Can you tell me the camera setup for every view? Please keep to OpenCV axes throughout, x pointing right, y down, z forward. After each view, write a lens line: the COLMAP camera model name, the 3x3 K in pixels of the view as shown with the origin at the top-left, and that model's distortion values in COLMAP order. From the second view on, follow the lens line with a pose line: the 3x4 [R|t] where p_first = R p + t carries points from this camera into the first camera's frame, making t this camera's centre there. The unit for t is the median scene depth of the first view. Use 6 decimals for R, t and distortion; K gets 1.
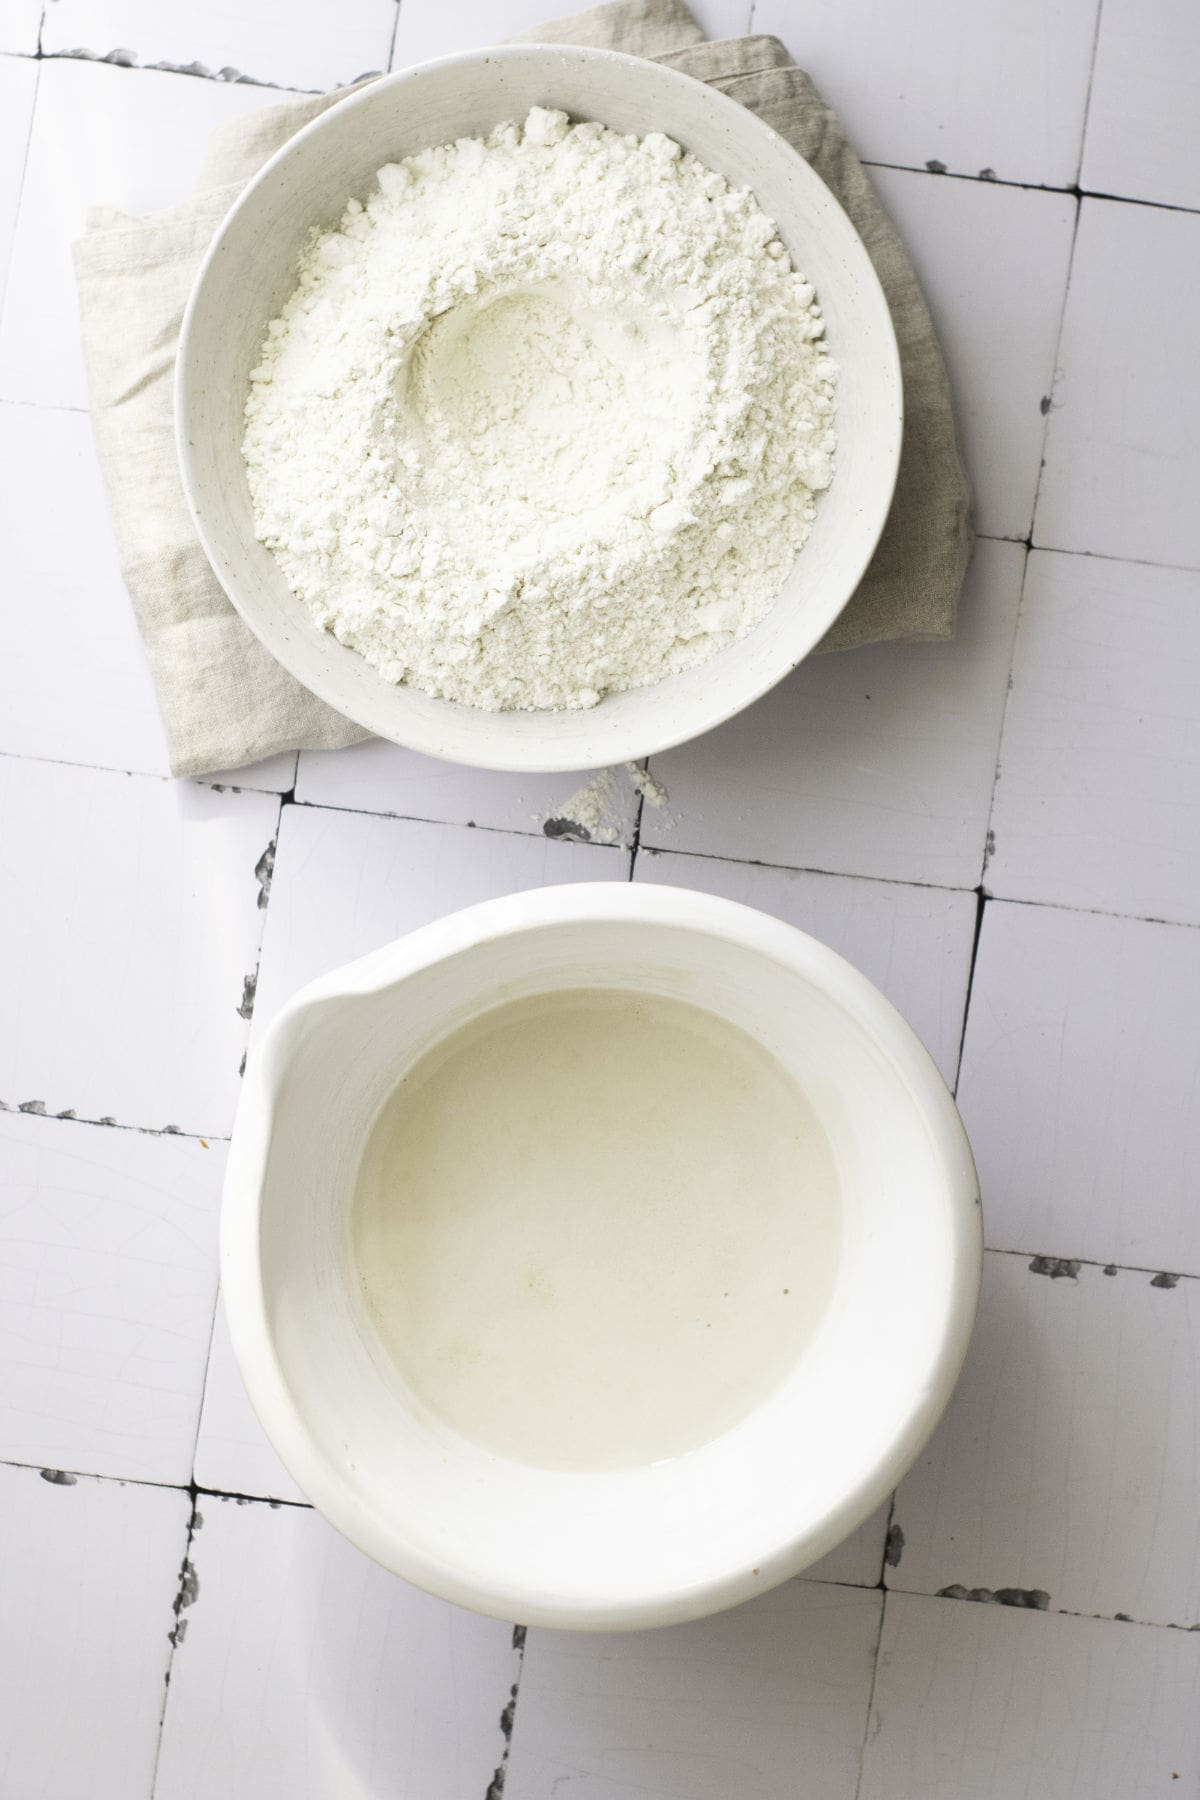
lens RADIAL K [[6390.3, 0, 661.7], [0, 6390.3, 834.1], [0, 0, 1]] dist [-0.599564, 0.000000]
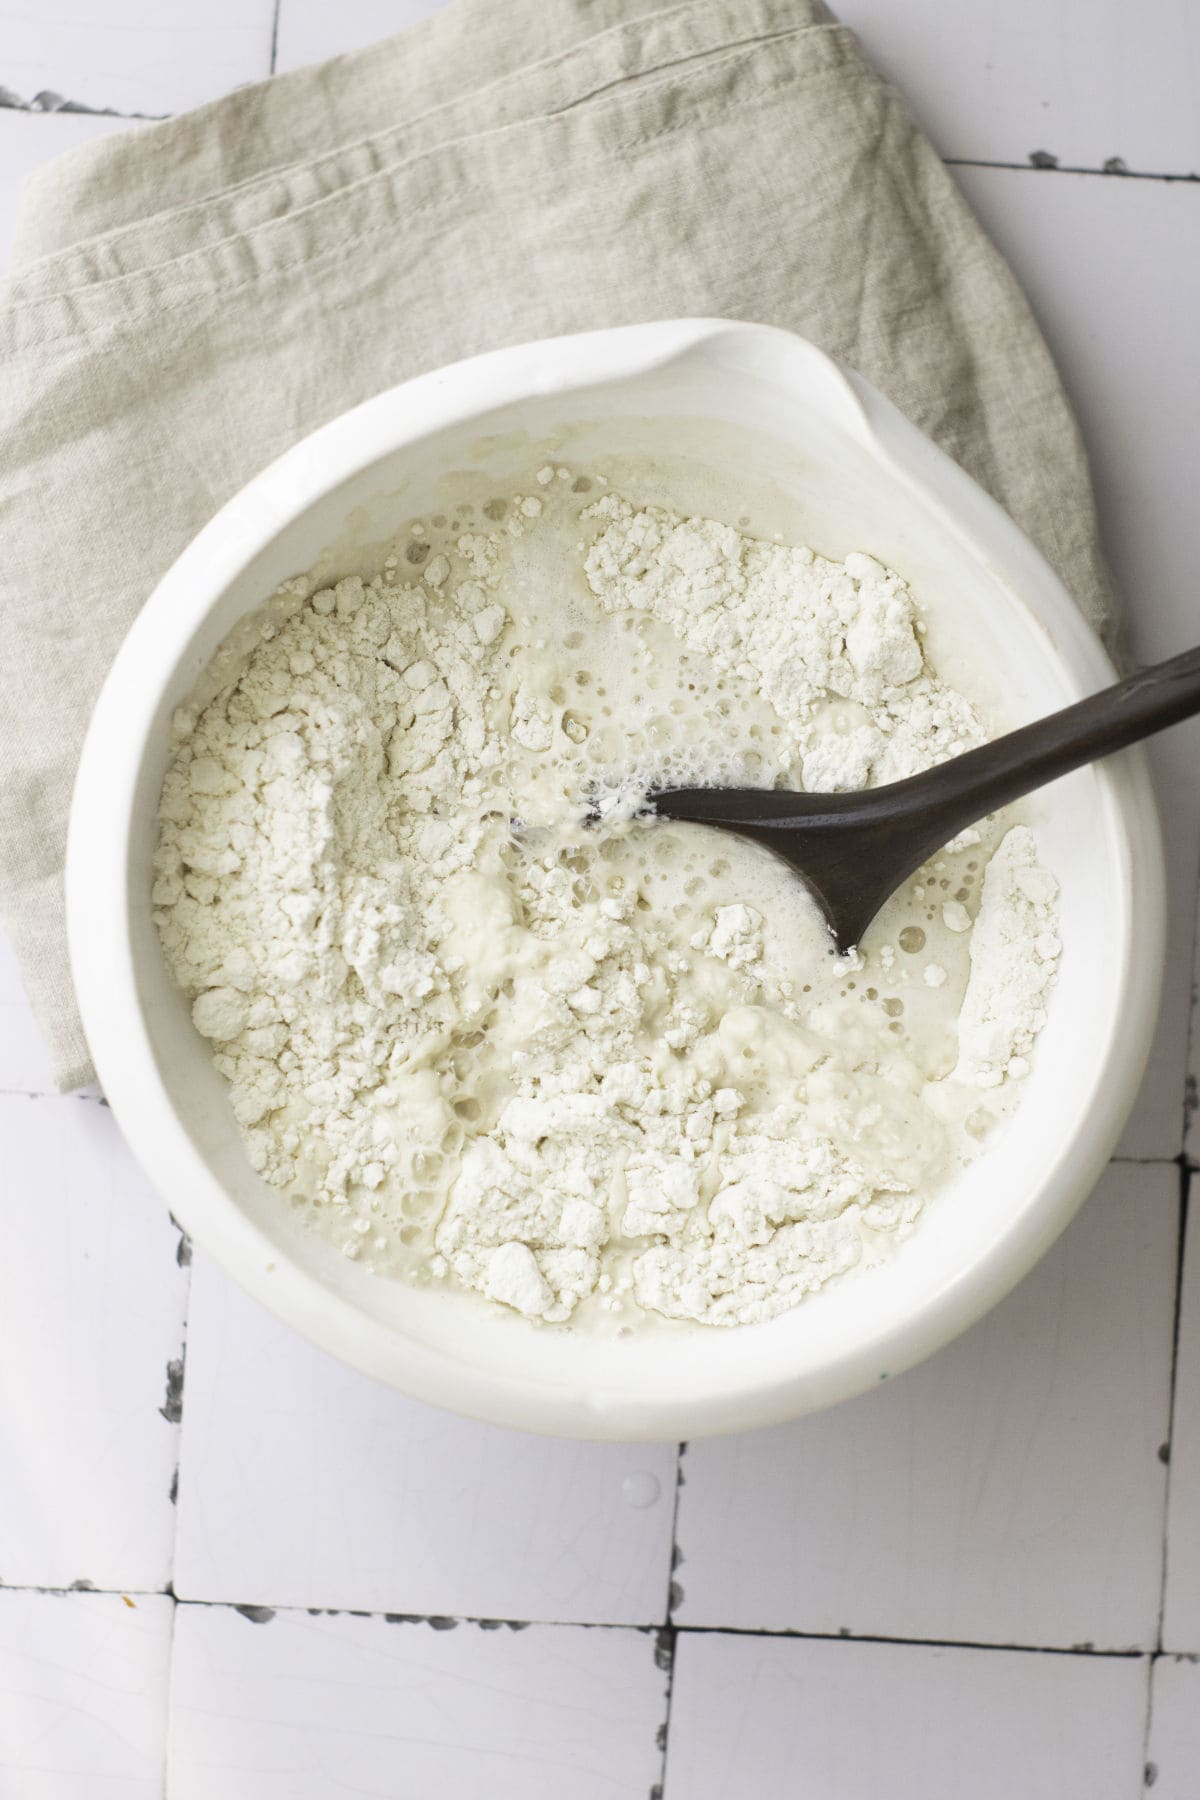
lens RADIAL K [[6390.3, 0, 610.9], [0, 6390.3, 902.0], [0, 0, 1]] dist [-0.599564, 0.000000]
pose [[0.996927, -0.077654, -0.010265, -0.004777], [0.077366, 0.996663, -0.026031, -0.006710], [0.012252, 0.025157, 0.999608, 0.290333]]
